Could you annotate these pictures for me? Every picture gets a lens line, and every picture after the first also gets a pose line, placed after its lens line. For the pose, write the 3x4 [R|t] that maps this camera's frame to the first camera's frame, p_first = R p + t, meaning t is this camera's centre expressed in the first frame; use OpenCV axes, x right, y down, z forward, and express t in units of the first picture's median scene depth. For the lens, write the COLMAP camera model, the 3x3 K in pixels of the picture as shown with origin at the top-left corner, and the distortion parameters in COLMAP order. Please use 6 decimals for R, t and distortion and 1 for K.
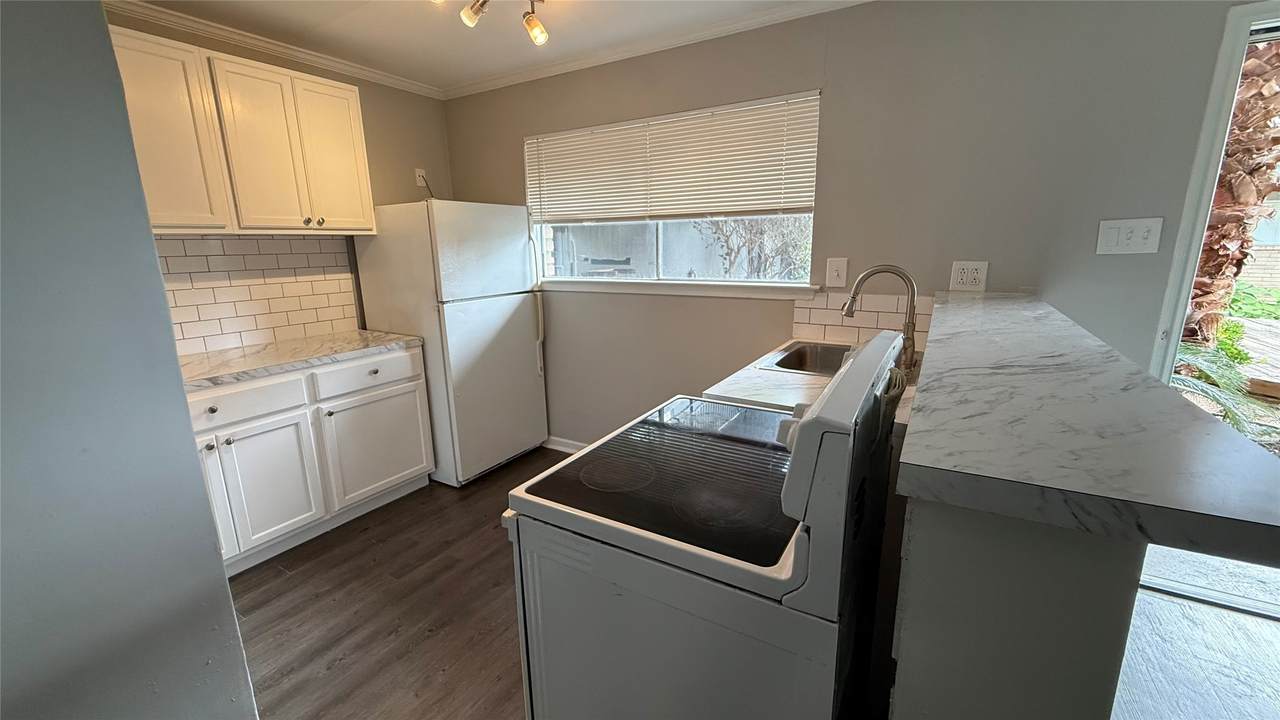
lens RADIAL K [[512.1, 0, 640.0], [0, 512.1, 360.0], [0, 0, 1]] dist [-0.001015, 0.000324]
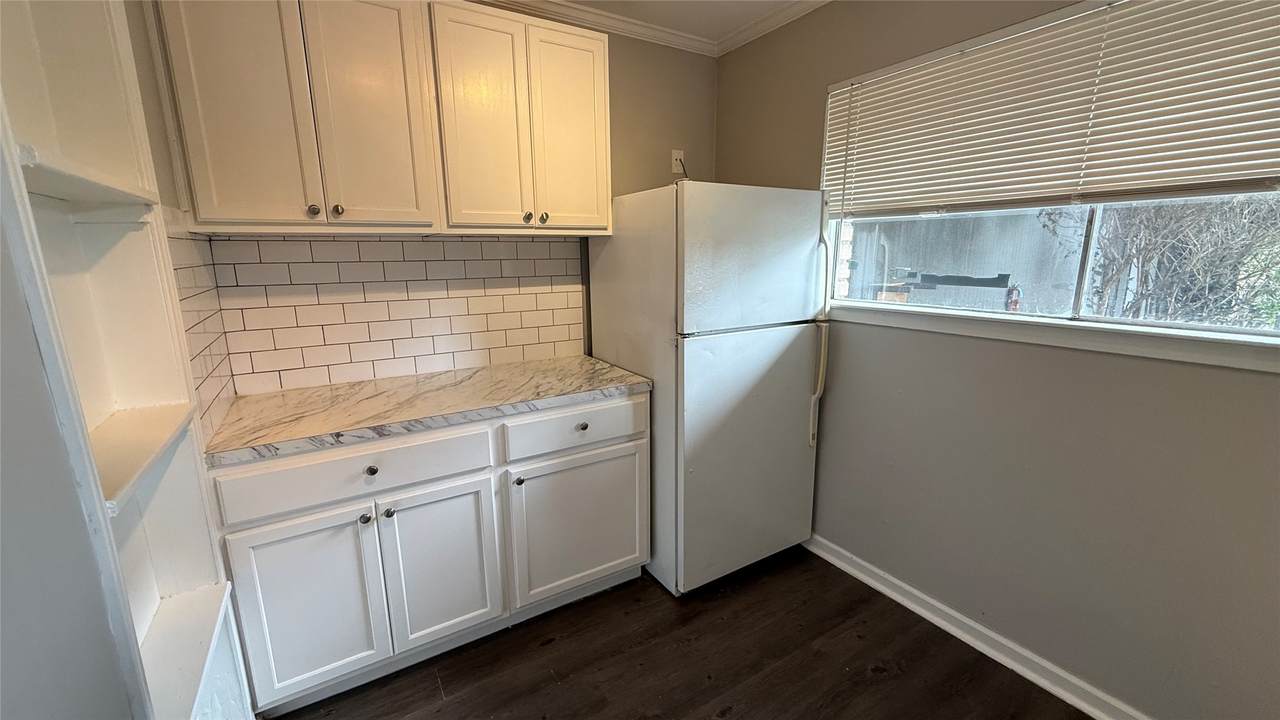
lens RADIAL K [[512.1, 0, 640.0], [0, 512.1, 360.0], [0, 0, 1]] dist [-0.001015, 0.000324]
pose [[0.888403, 0.102022, -0.447585, -0.128492], [-0.106827, 0.994171, 0.014572, -0.081181], [0.446463, 0.034868, 0.894123, 0.365534]]
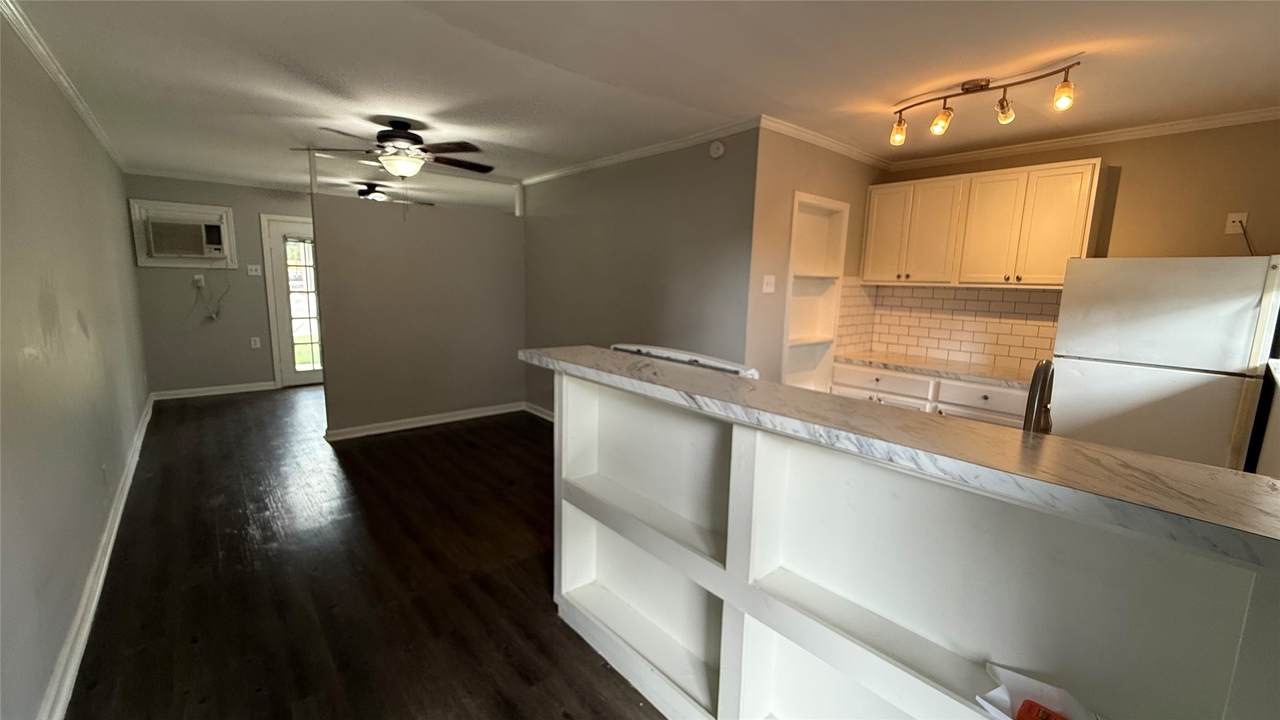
lens RADIAL K [[512.1, 0, 640.0], [0, 512.1, 360.0], [0, 0, 1]] dist [-0.001015, 0.000324]
pose [[-0.320769, 0.155716, -0.934270, 0.823318], [-0.231823, 0.943484, 0.236845, -0.149736], [0.918349, 0.292558, -0.266542, 0.494226]]
